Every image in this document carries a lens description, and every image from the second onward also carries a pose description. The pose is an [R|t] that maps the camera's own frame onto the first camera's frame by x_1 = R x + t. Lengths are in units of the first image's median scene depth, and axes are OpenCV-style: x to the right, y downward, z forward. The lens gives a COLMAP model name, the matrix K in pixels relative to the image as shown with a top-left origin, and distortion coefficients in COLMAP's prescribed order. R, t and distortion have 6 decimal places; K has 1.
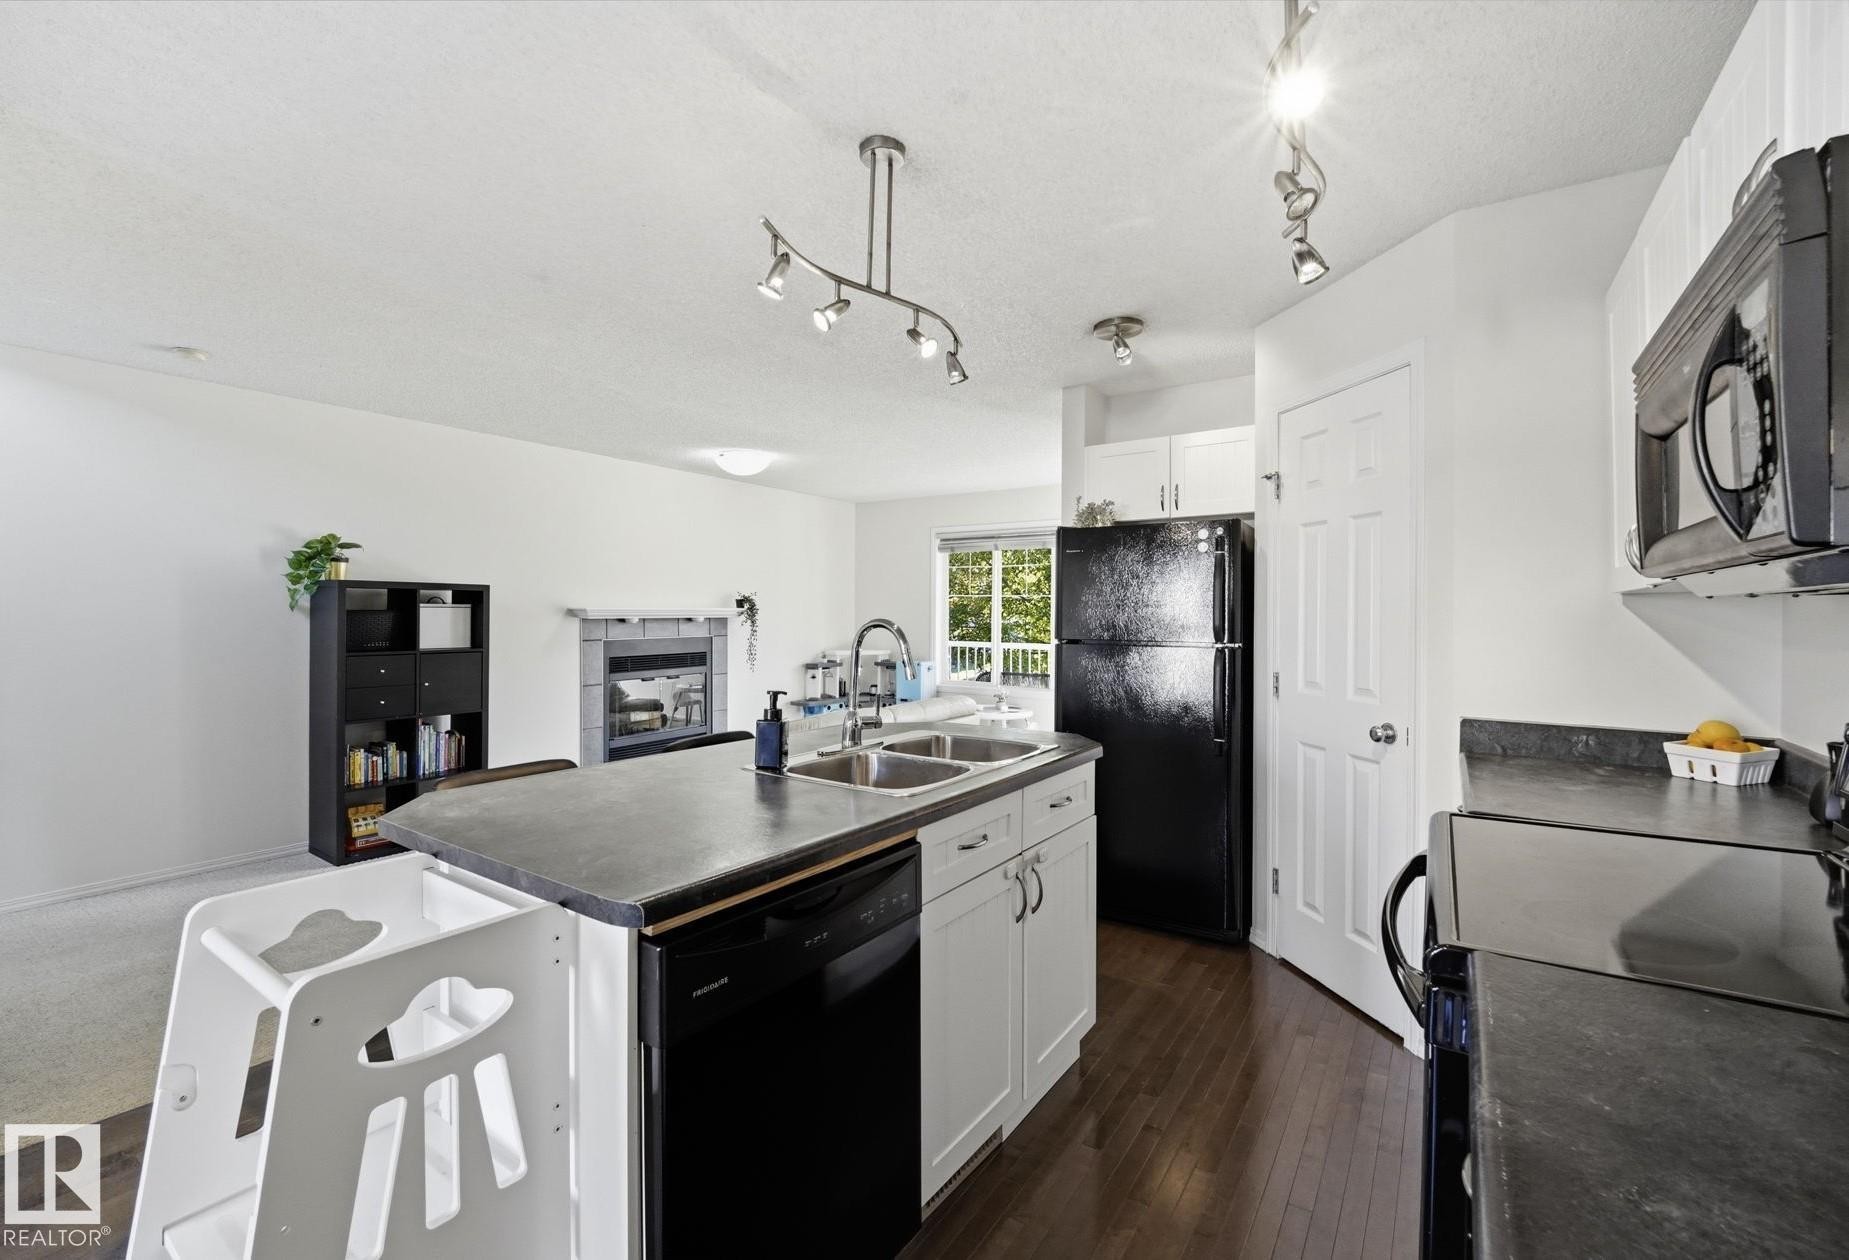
lens RADIAL K [[766.8, 0, 924.1], [0, 766.8, 623.5], [0, 0, 1]] dist [0.001058, 0.000045]
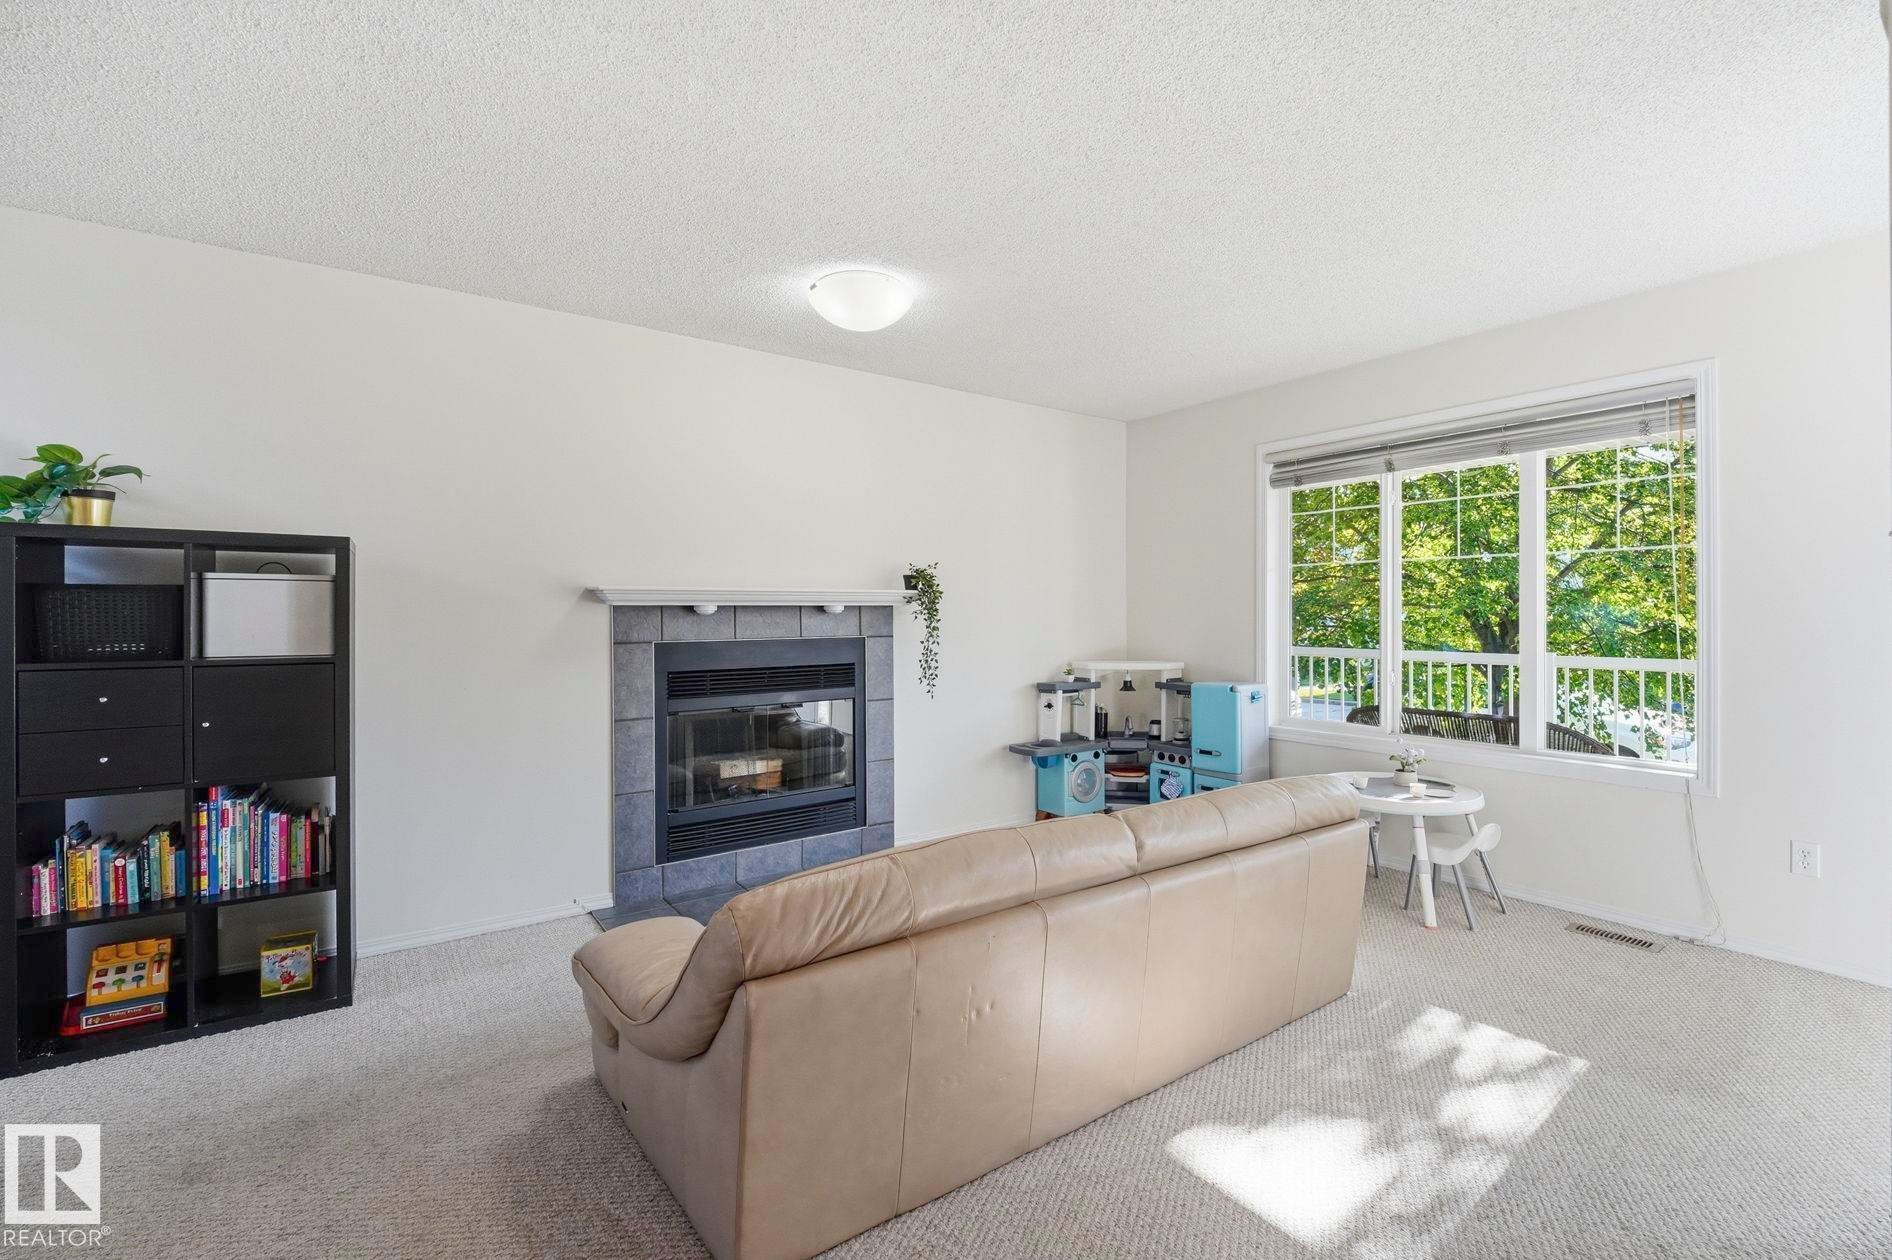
lens RADIAL K [[800.1, 0, 954.6], [0, 800.1, 620.8], [0, 0, 1]] dist [0.000311, -0.001981]
pose [[0.932549, -0.005566, -0.361000, 0.014835], [0.002656, 0.999960, -0.008556, 0.008709], [0.361033, 0.007020, 0.932526, 0.410061]]
